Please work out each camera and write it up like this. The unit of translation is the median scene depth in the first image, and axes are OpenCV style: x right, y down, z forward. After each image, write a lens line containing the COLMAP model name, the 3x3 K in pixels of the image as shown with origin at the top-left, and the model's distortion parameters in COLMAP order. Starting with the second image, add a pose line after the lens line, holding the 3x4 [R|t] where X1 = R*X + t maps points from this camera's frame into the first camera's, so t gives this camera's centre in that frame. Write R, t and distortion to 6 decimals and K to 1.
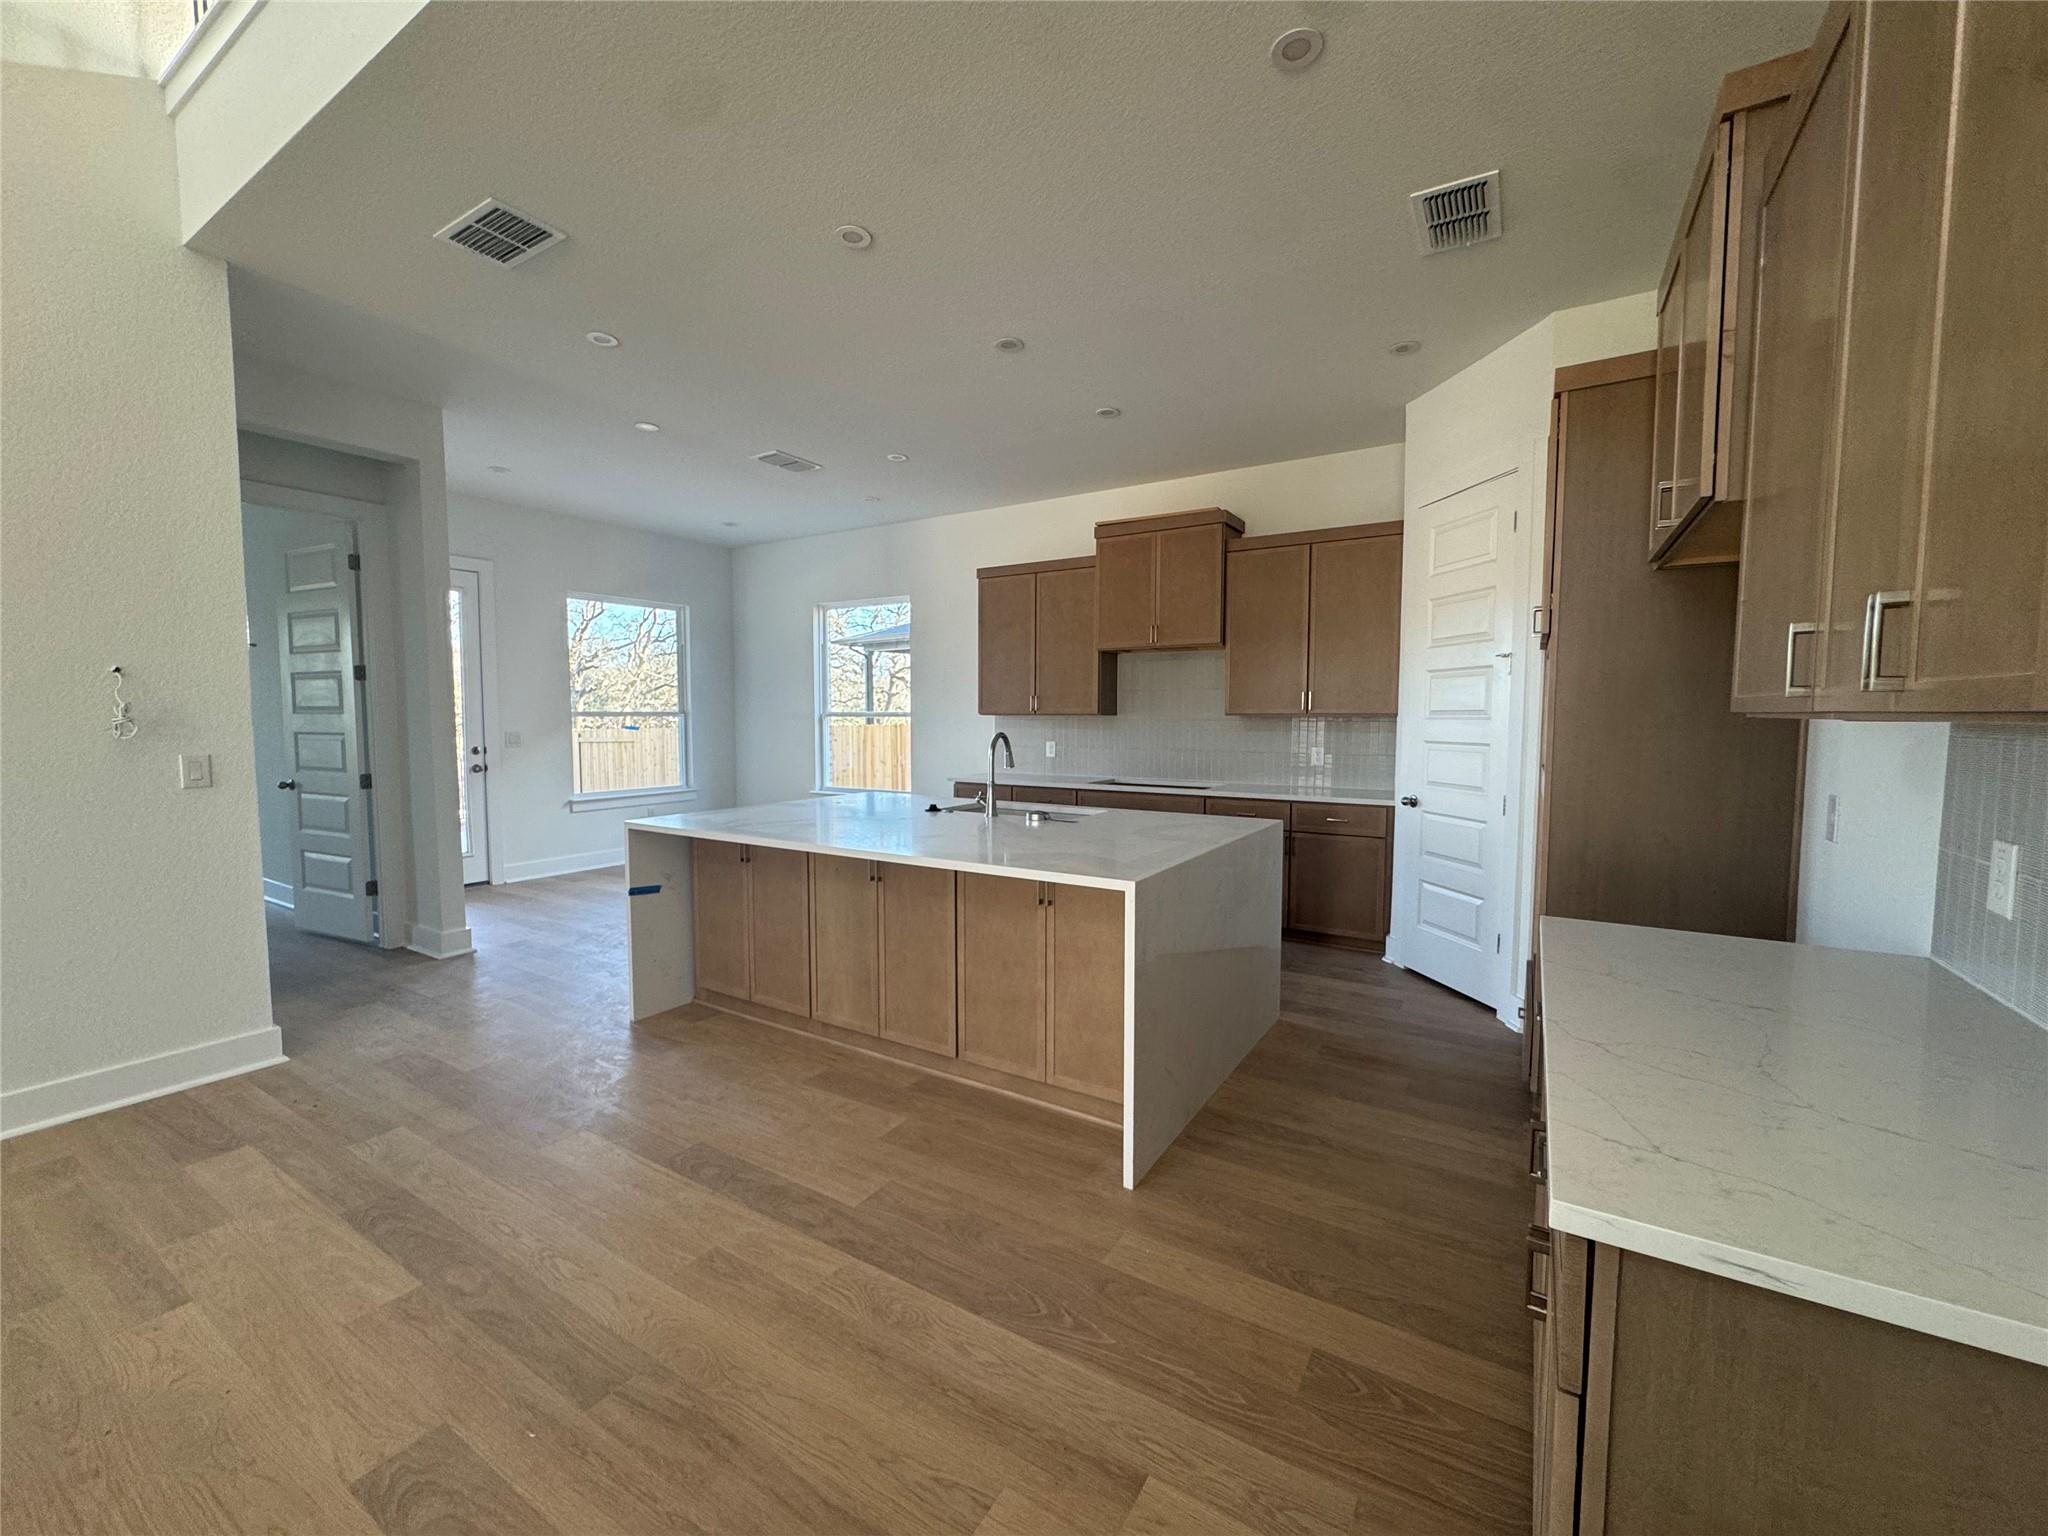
lens RADIAL K [[821.7, 0, 1021.2], [0, 821.7, 772.6], [0, 0, 1]] dist [0.001397, 0.000289]
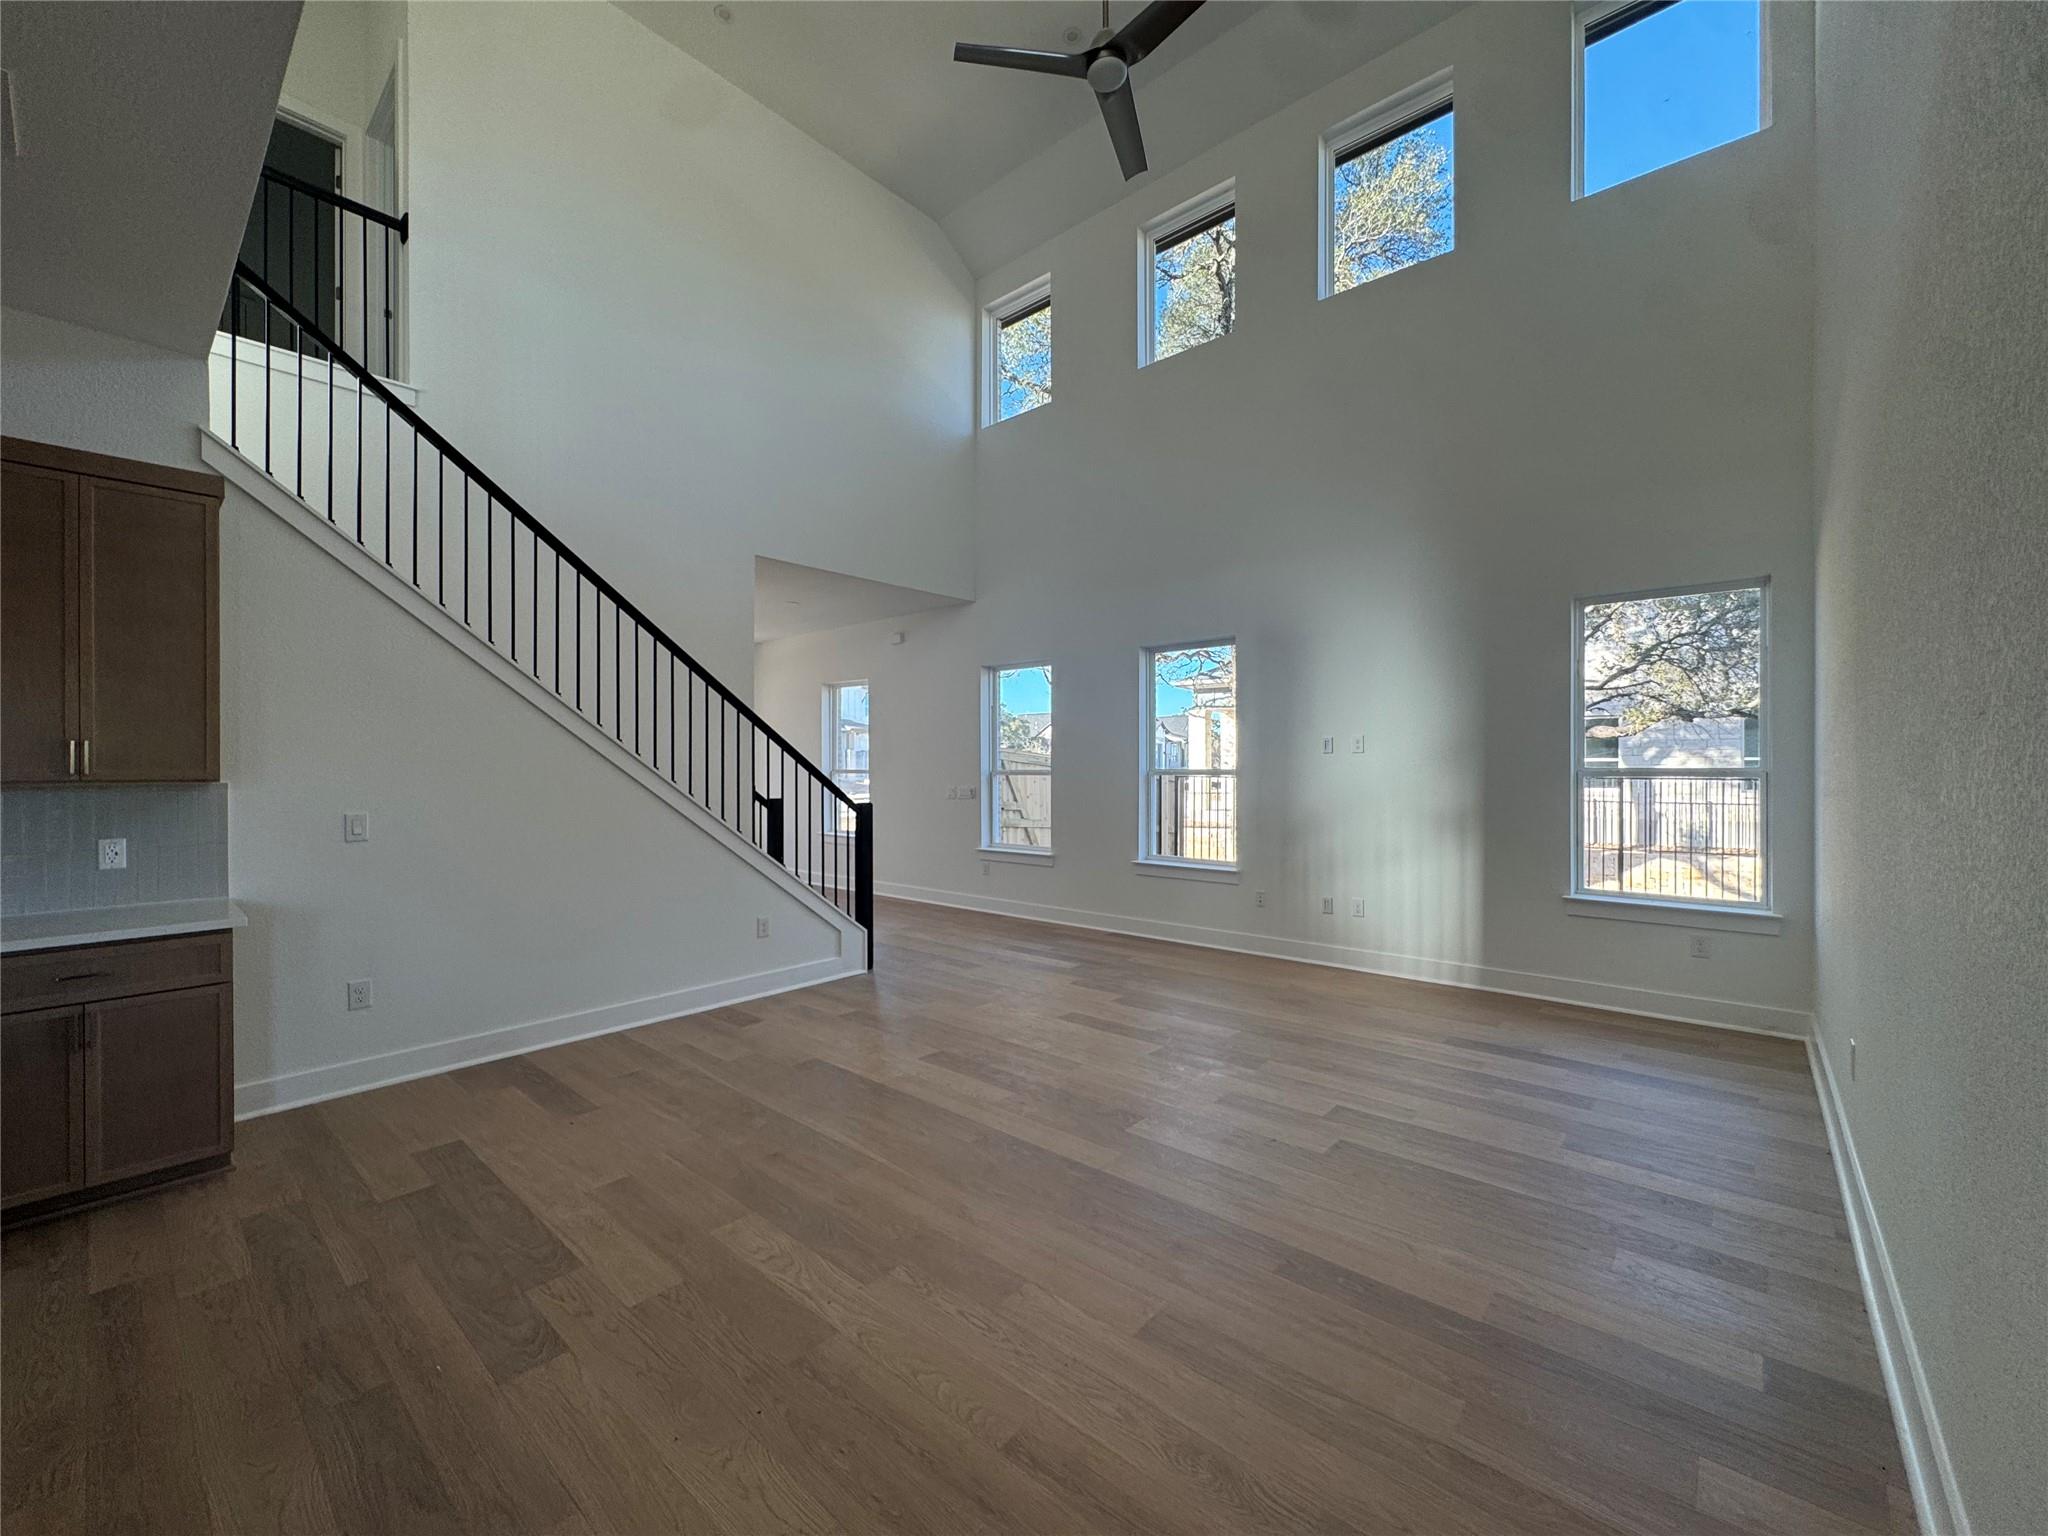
lens RADIAL K [[819.3, 0, 1007.4], [0, 819.3, 767.2], [0, 0, 1]] dist [-0.001989, -0.000142]
pose [[-0.984291, 0.003094, 0.176525, -0.488322], [0.015863, 0.997352, 0.070970, -0.048545], [-0.175838, 0.072655, -0.981734, 0.588017]]
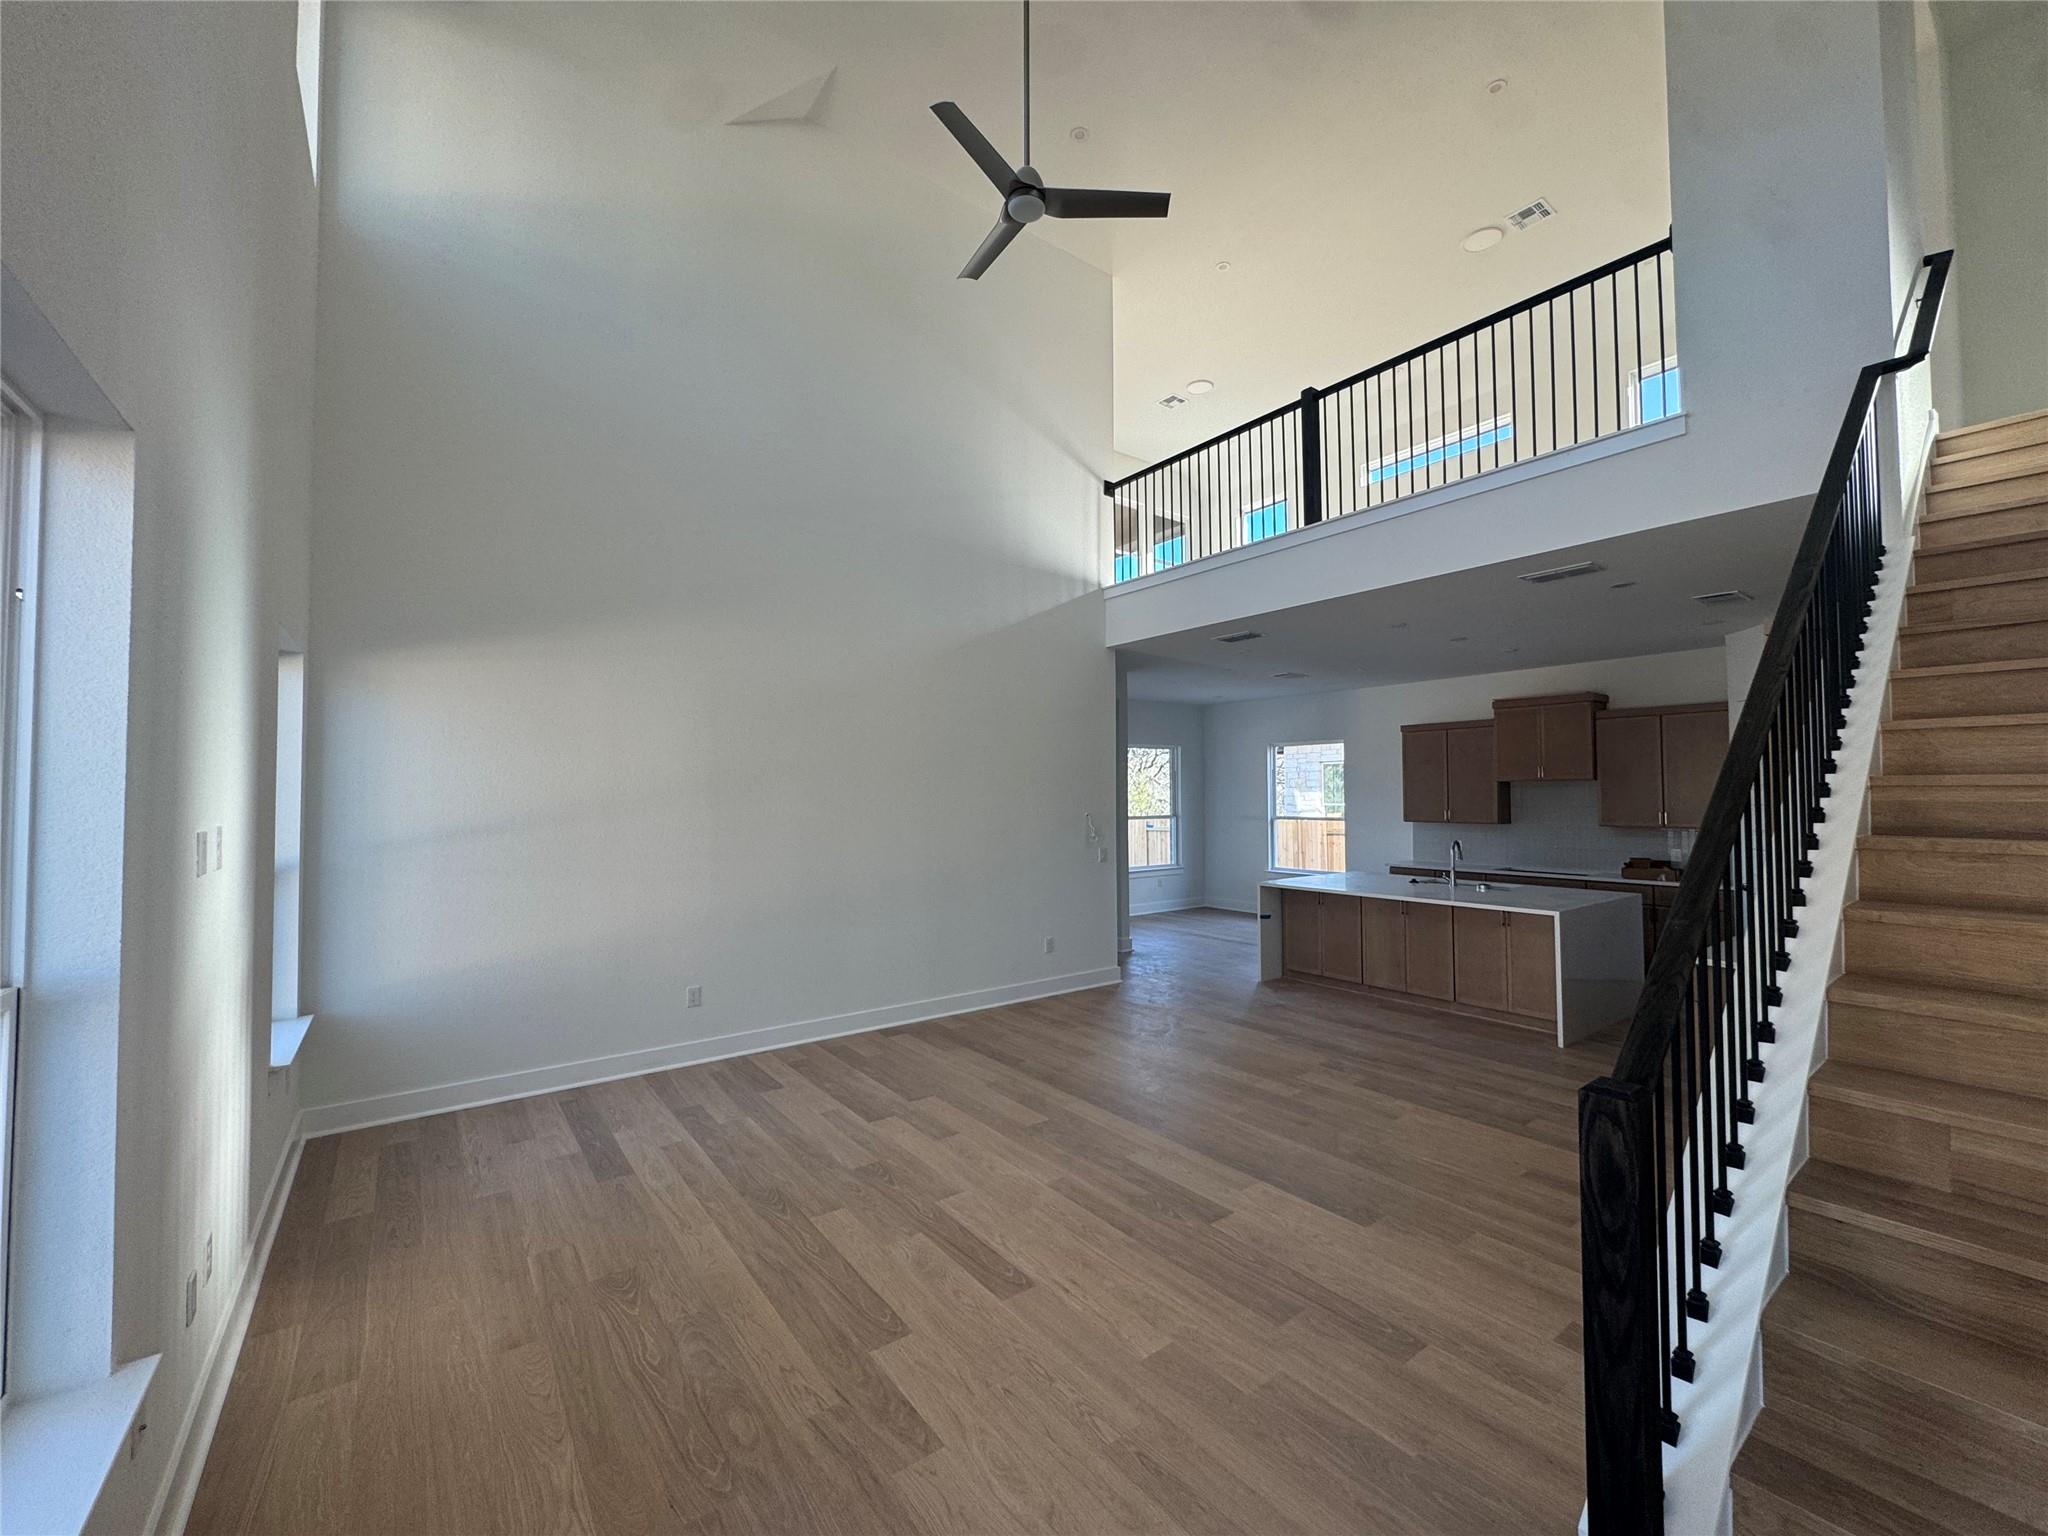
lens RADIAL K [[821.7, 0, 1021.2], [0, 821.7, 772.6], [0, 0, 1]] dist [0.001397, 0.000289]
pose [[0.933616, -0.014764, -0.357971, -0.198752], [-0.020820, 0.995226, -0.095348, -0.003384], [0.357670, 0.096472, 0.928852, -0.782744]]
